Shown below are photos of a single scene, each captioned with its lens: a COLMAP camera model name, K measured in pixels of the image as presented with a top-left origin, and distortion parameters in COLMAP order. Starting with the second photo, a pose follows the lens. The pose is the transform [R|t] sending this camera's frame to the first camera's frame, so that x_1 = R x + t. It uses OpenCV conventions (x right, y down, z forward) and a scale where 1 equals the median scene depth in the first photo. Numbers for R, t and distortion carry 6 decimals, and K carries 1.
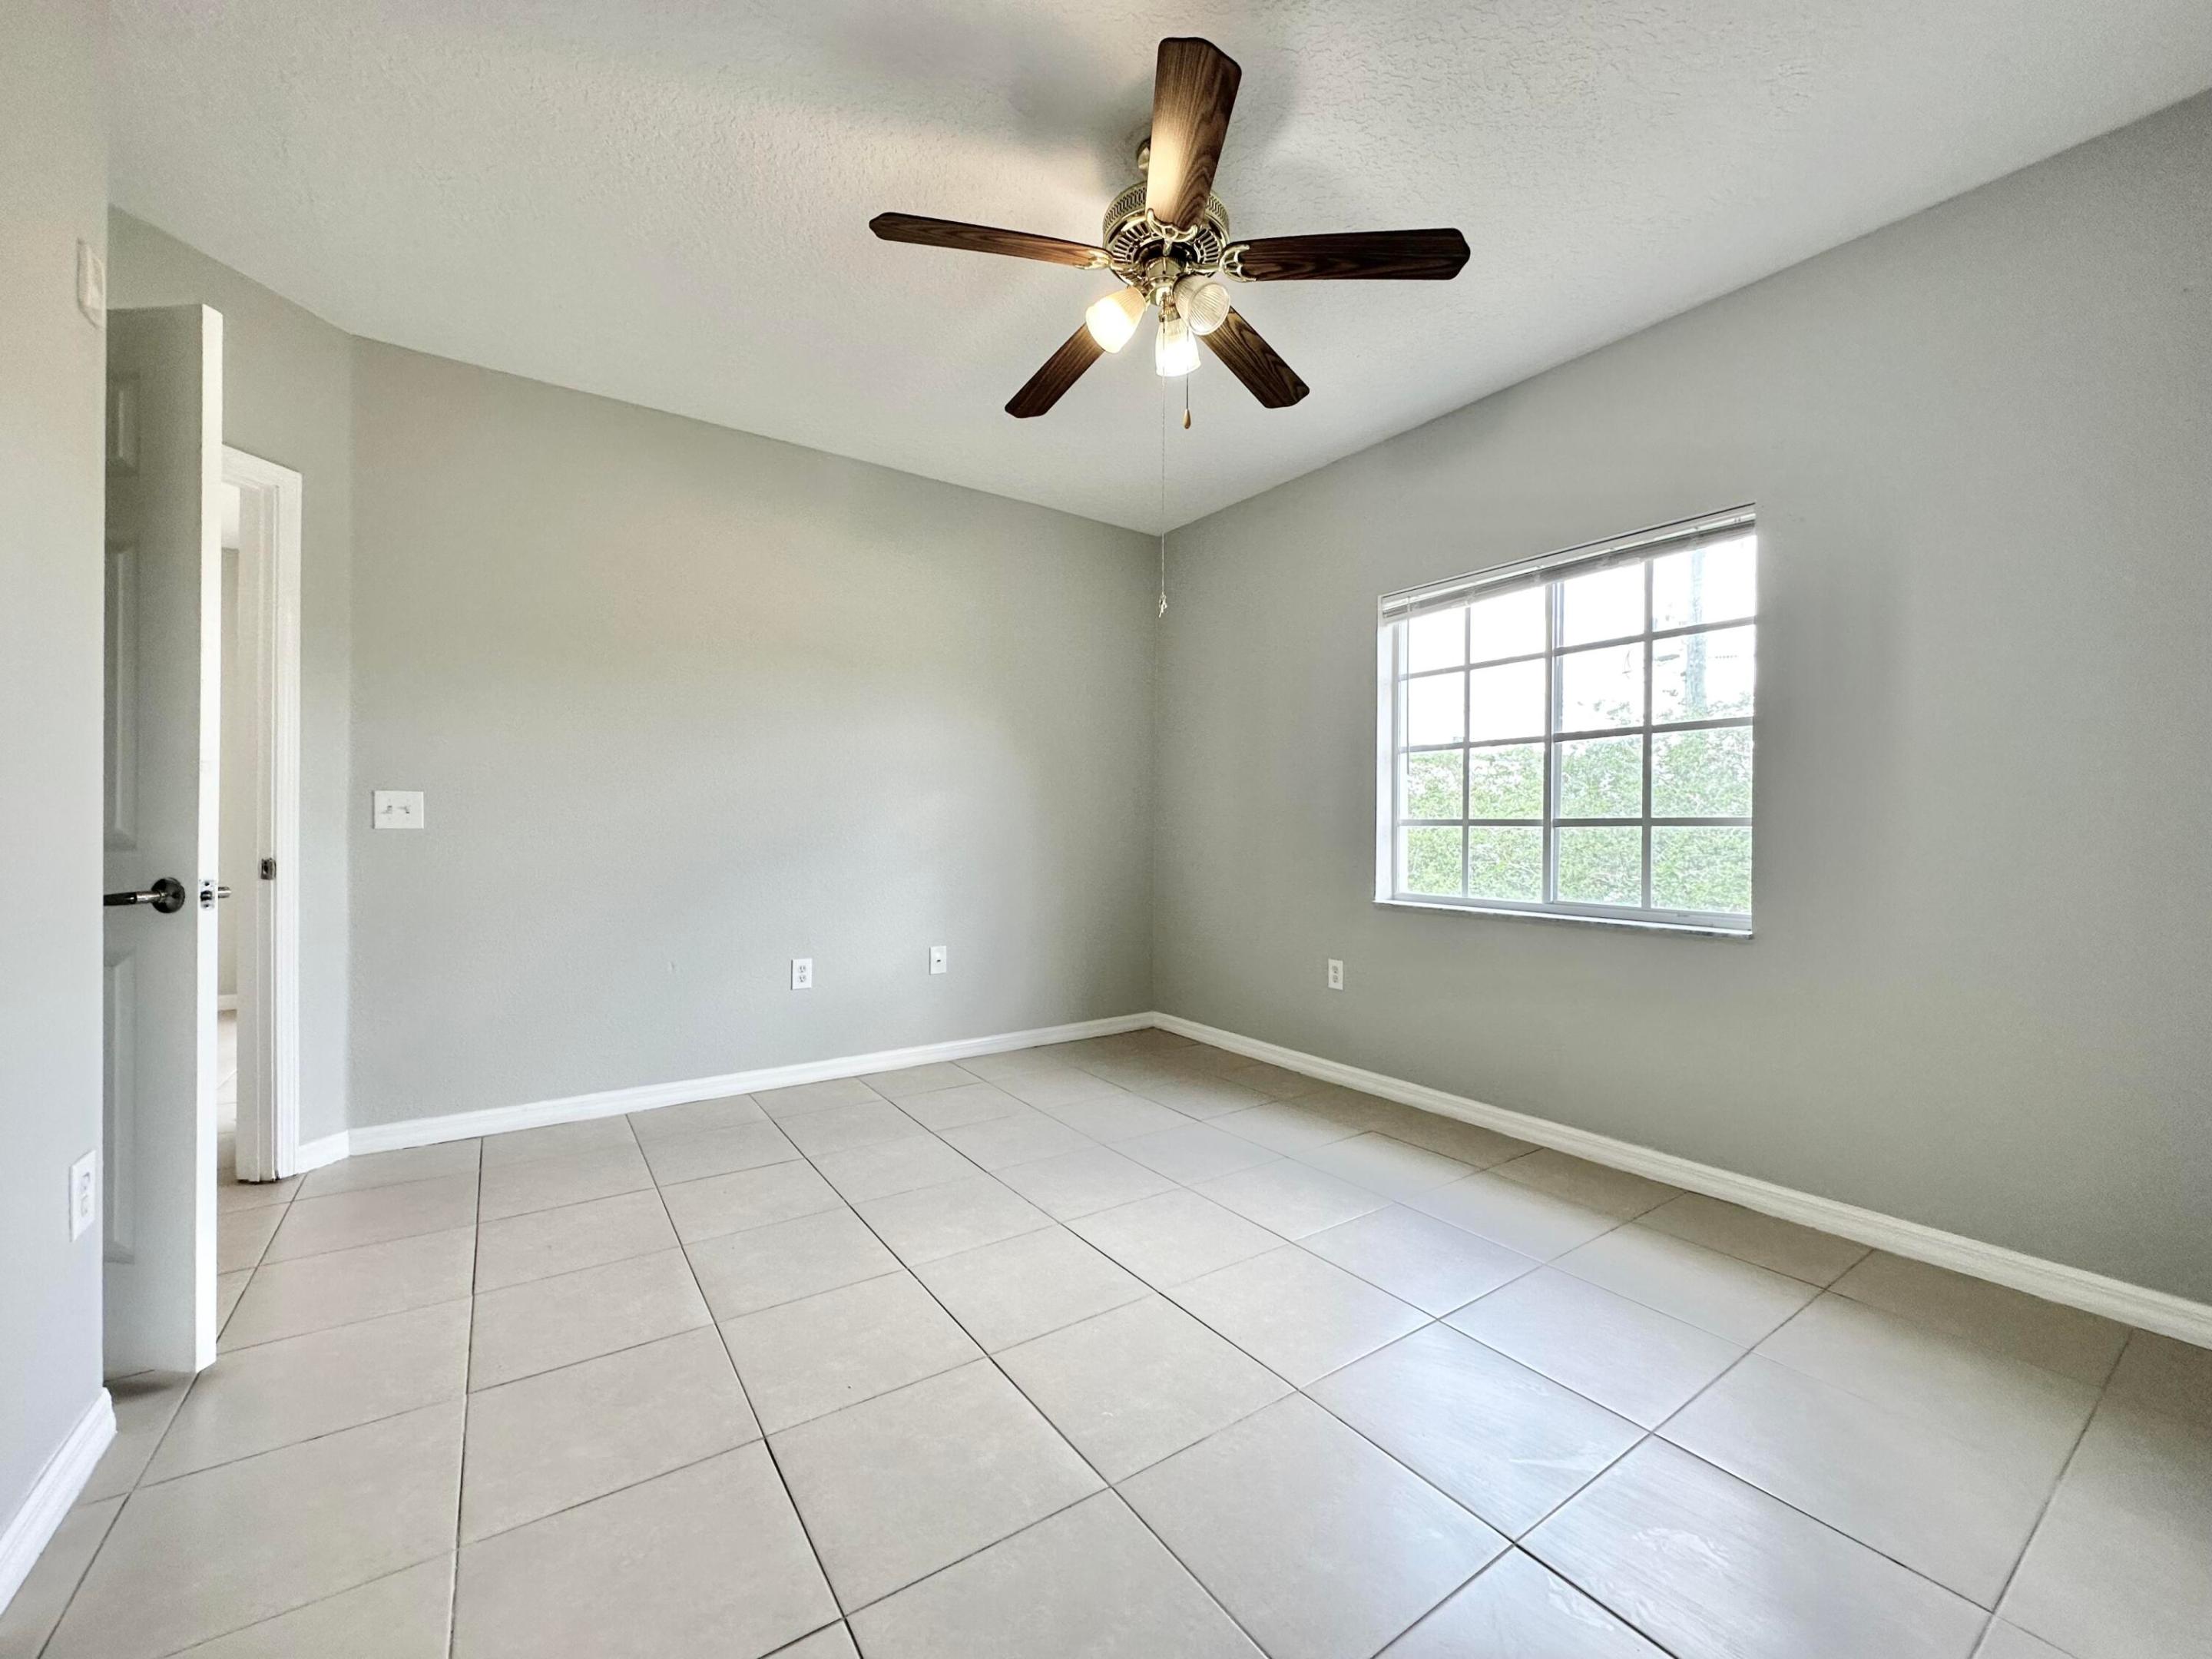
lens RADIAL K [[883.3, 0, 1106.0], [0, 883.3, 829.5], [0, 0, 1]] dist [-0.000763, 0.000069]
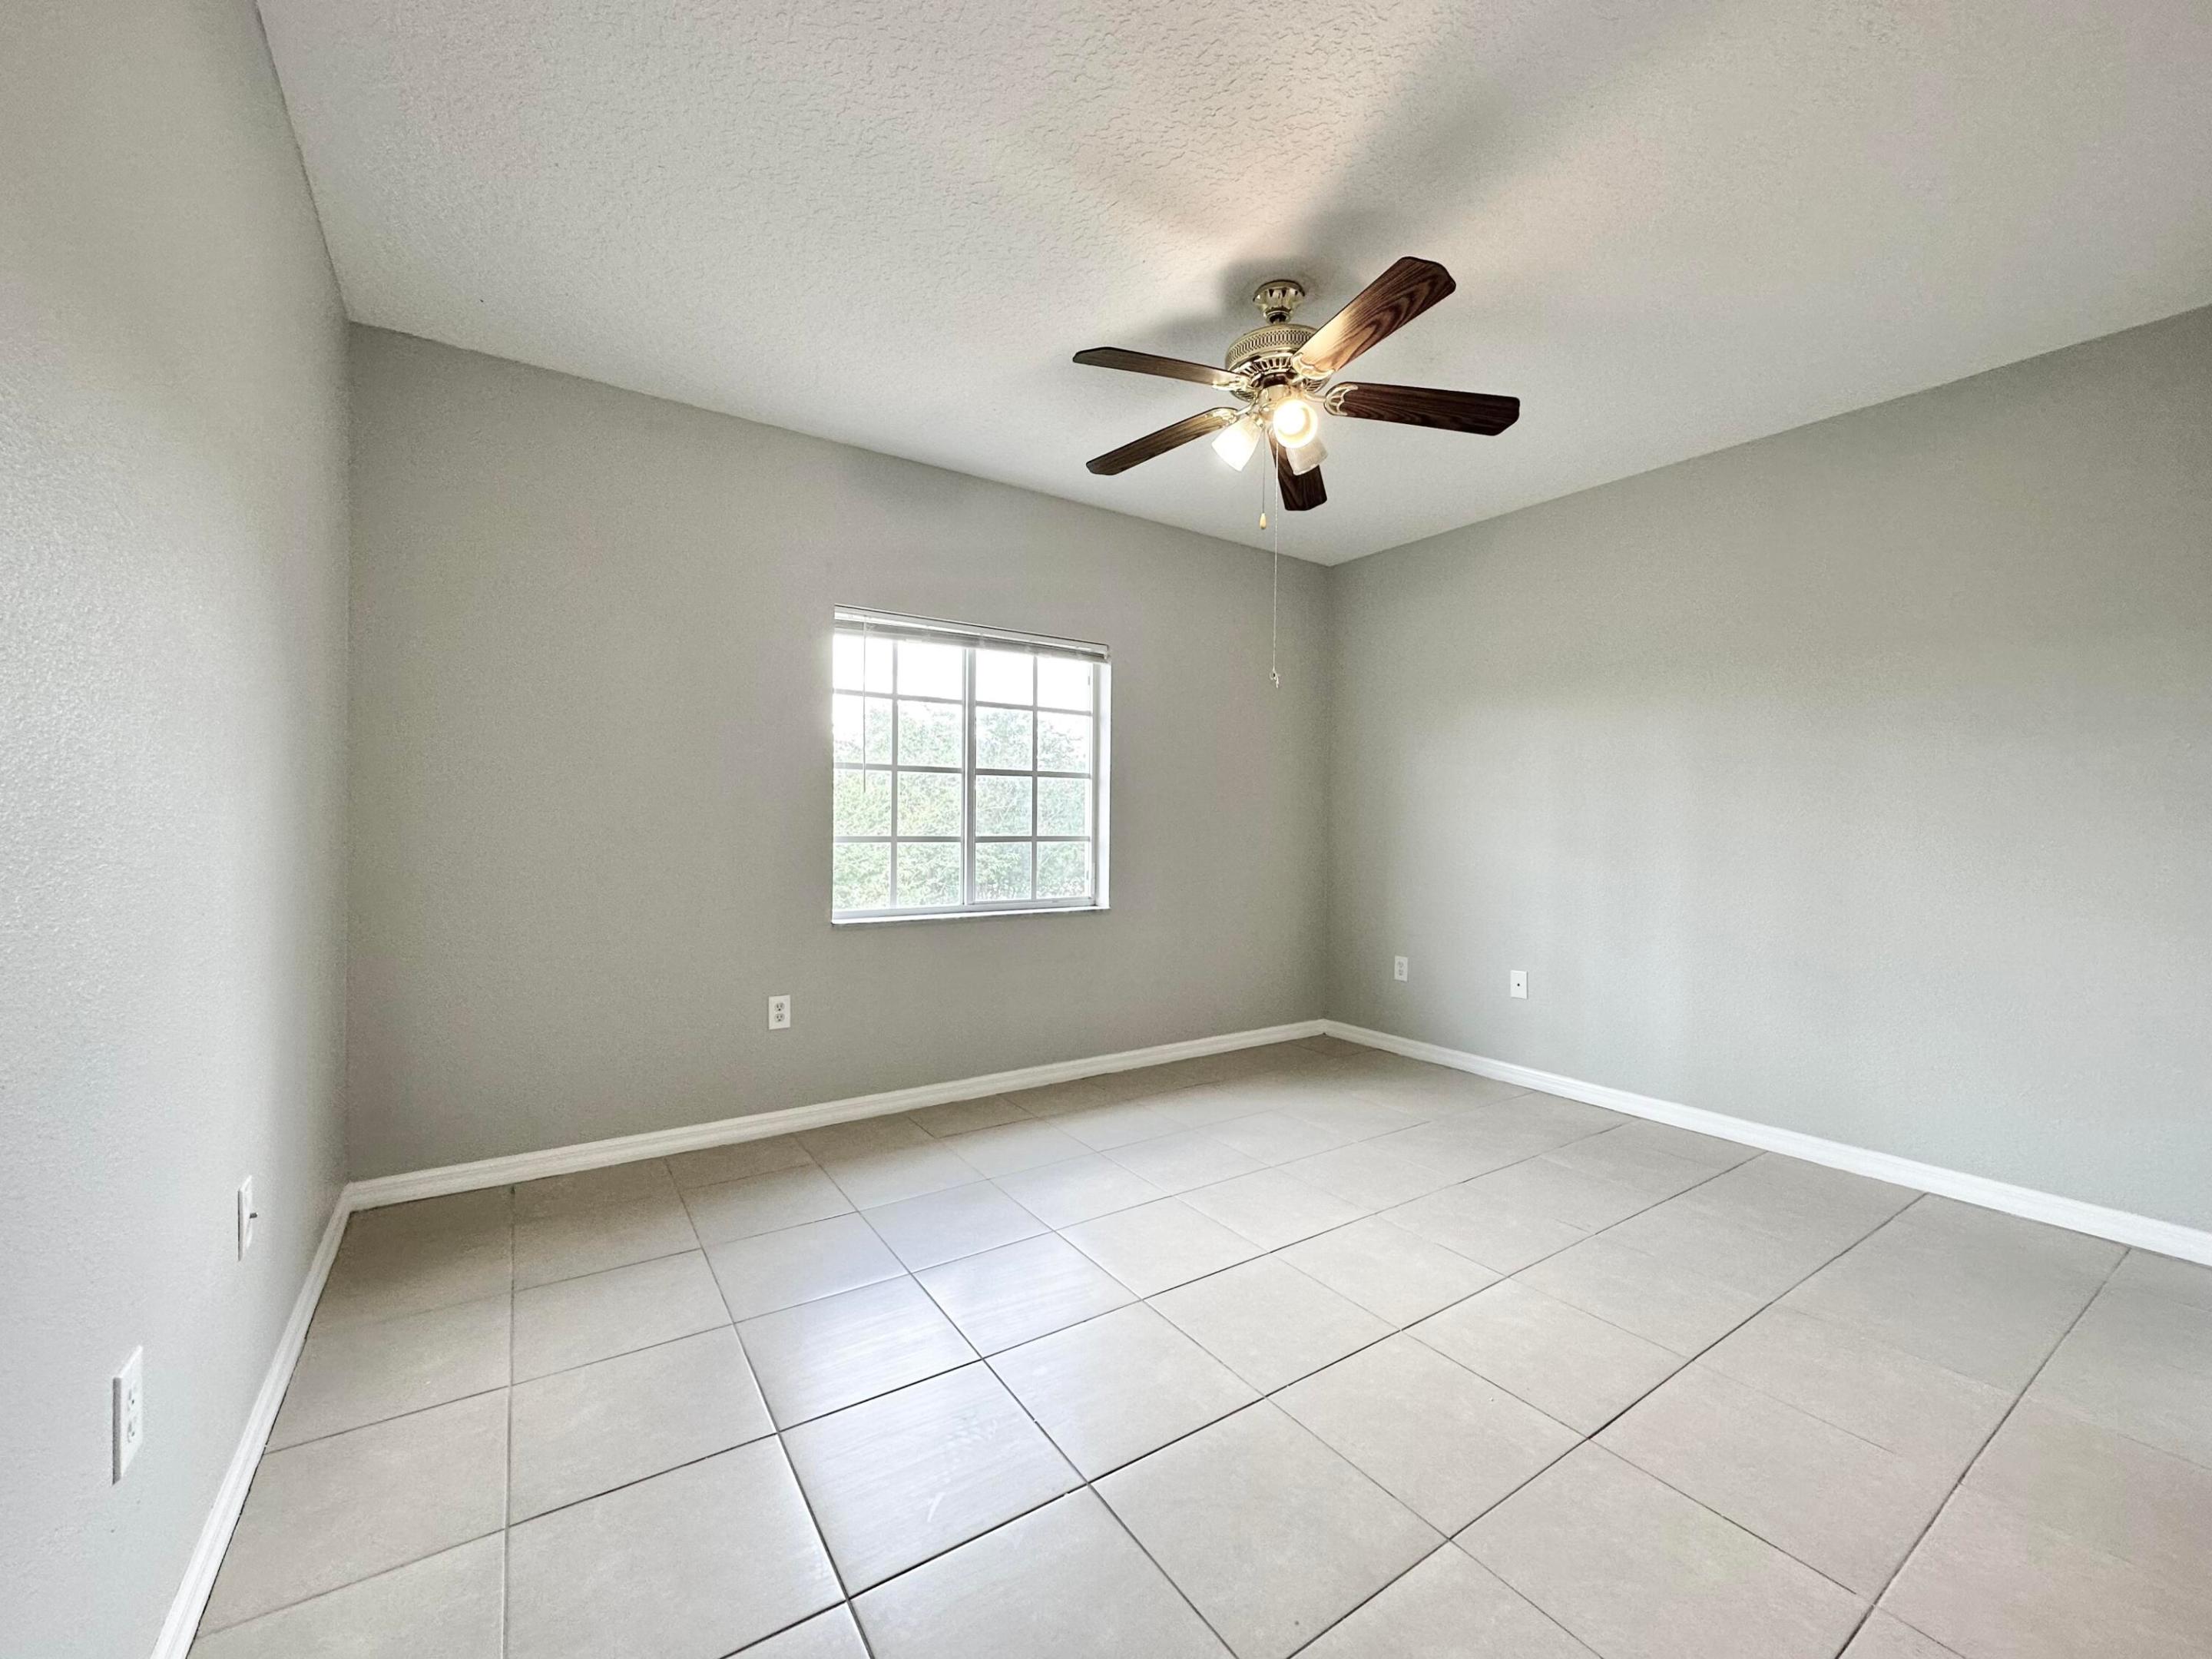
lens RADIAL K [[883.3, 0, 1106.0], [0, 883.3, 829.5], [0, 0, 1]] dist [-0.000763, 0.000069]
pose [[0.012771, -0.008215, 0.999885, -0.787853], [-0.005204, 0.999952, 0.008282, -0.035188], [-0.999905, -0.005309, 0.012728, 0.846206]]
